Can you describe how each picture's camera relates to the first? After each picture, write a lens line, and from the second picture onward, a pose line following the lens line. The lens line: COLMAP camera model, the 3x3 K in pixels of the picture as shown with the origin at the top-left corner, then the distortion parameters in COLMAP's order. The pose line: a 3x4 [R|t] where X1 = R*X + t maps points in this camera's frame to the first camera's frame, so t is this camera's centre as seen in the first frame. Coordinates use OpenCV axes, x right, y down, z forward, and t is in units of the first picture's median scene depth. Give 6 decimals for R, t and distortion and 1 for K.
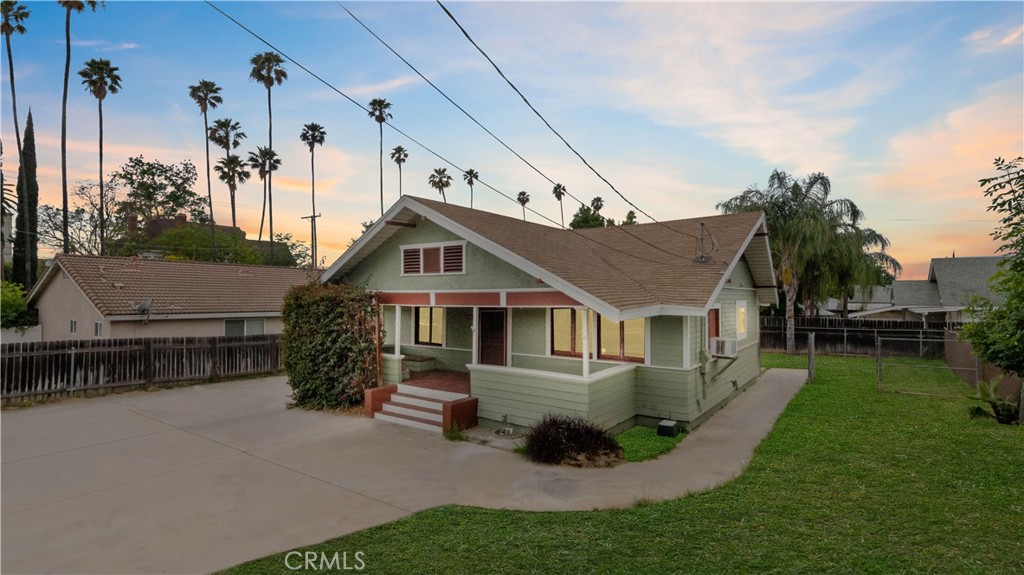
lens RADIAL K [[489.3, 0, 512.9], [0, 489.3, 291.0], [0, 0, 1]] dist [-0.000321, 0.000743]
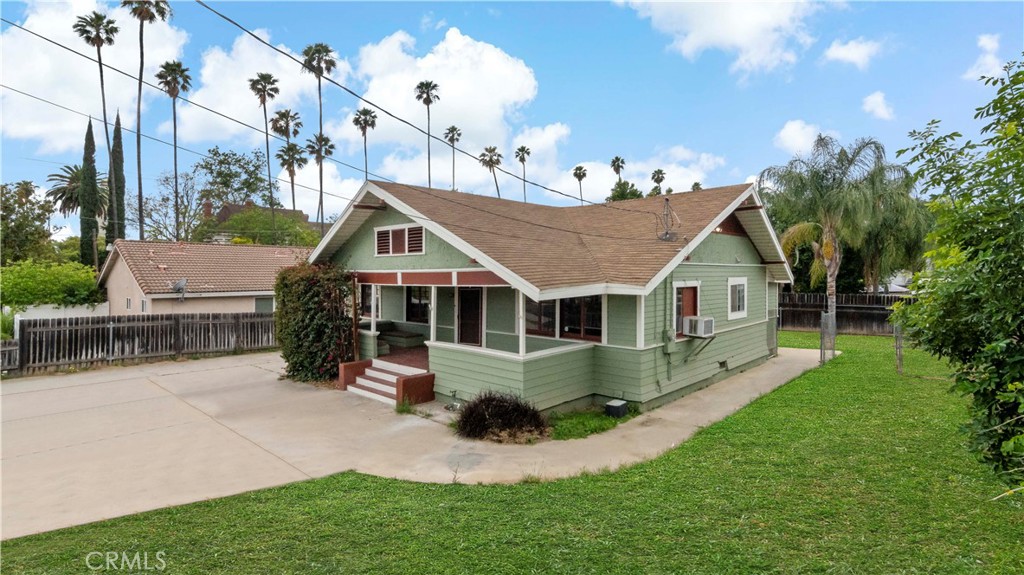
lens RADIAL K [[490.7, 0, 513.7], [0, 490.7, 278.1], [0, 0, 1]] dist [-0.004076, -0.000823]
pose [[0.990757, -0.005436, -0.135543, 0.179448], [0.008387, 0.999740, 0.021212, -0.003681], [0.135392, -0.022153, 0.990544, -0.003164]]
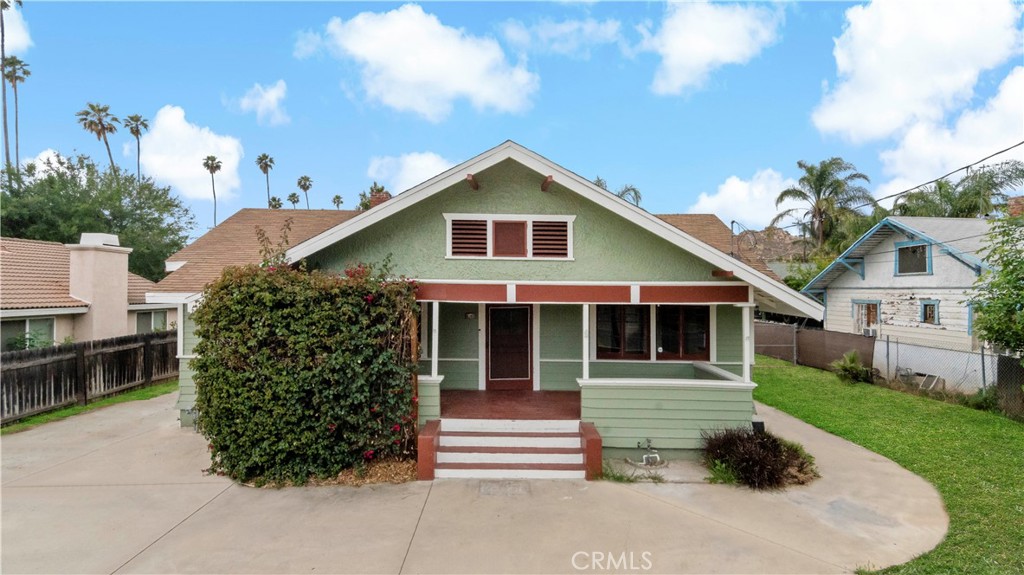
lens RADIAL K [[499.0, 0, 512.0], [0, 499.0, 287.5], [0, 0, 1]] dist [-0.000394, -0.000186]
pose [[0.808724, 0.010589, 0.588093, -0.483932], [-0.017188, 0.999836, 0.005635, 0.003428], [-0.587937, -0.014666, 0.808774, 0.337816]]
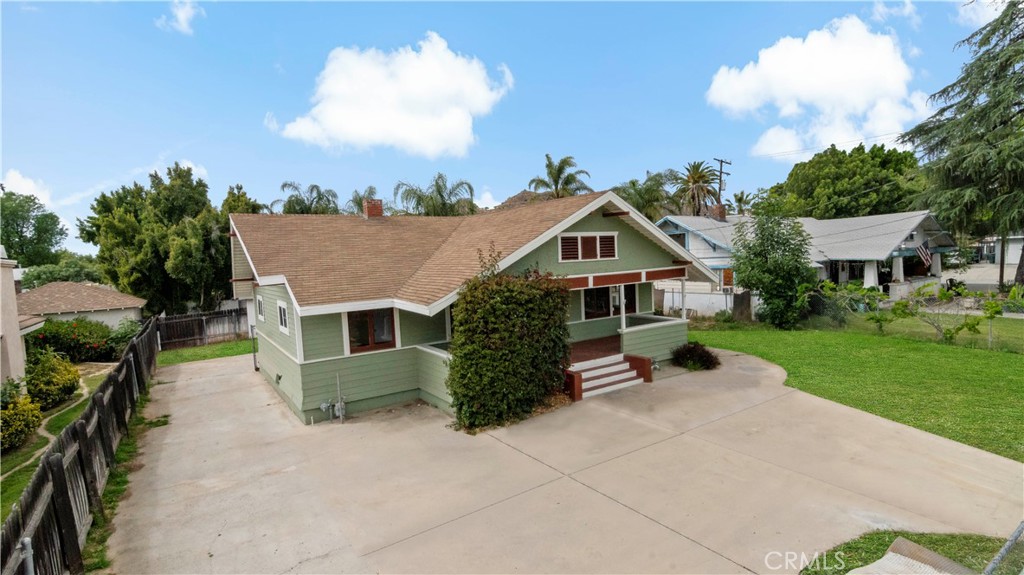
lens RADIAL K [[489.3, 0, 512.9], [0, 489.3, 291.0], [0, 0, 1]] dist [-0.000321, 0.000743]
pose [[0.359810, -0.084726, 0.929171, -1.061040], [0.035917, 0.996388, 0.076947, -0.046051], [-0.932334, 0.005686, 0.361553, 0.621028]]
